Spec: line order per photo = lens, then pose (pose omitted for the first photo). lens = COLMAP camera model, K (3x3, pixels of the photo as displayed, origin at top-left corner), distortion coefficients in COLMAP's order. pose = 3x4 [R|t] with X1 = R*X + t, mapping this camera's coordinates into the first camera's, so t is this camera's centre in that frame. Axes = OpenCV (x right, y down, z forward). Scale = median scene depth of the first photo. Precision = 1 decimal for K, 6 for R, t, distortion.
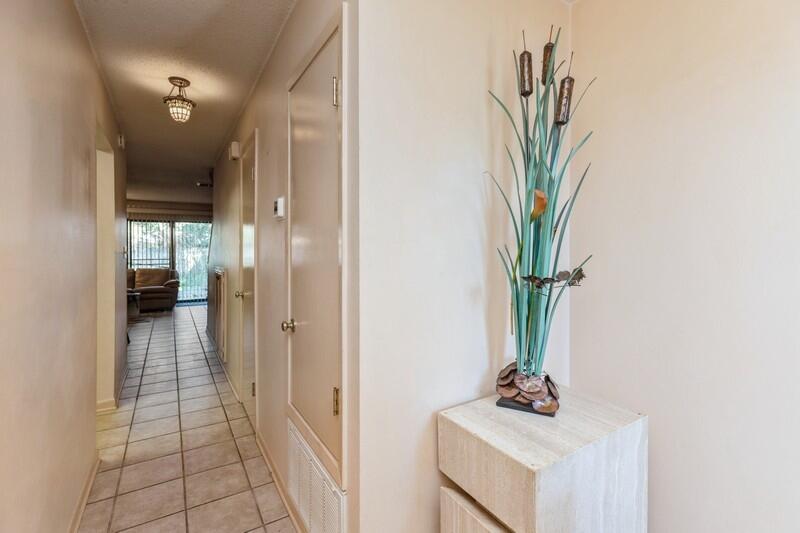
lens RADIAL K [[364.1, 0, 400.7], [0, 364.1, 261.7], [0, 0, 1]] dist [0.002080, 0.000309]
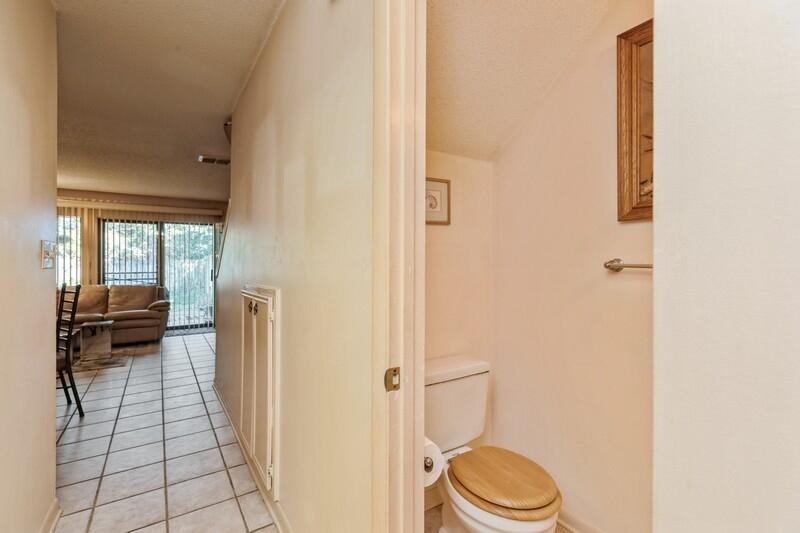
lens RADIAL K [[364.1, 0, 399.7], [0, 364.1, 266.5], [0, 0, 1]] dist [0.002080, 0.000309]
pose [[0.999781, -0.006880, 0.019782, -0.158702], [0.007295, 0.999752, -0.021018, 0.000277], [-0.019633, 0.021157, 0.999583, 0.255637]]
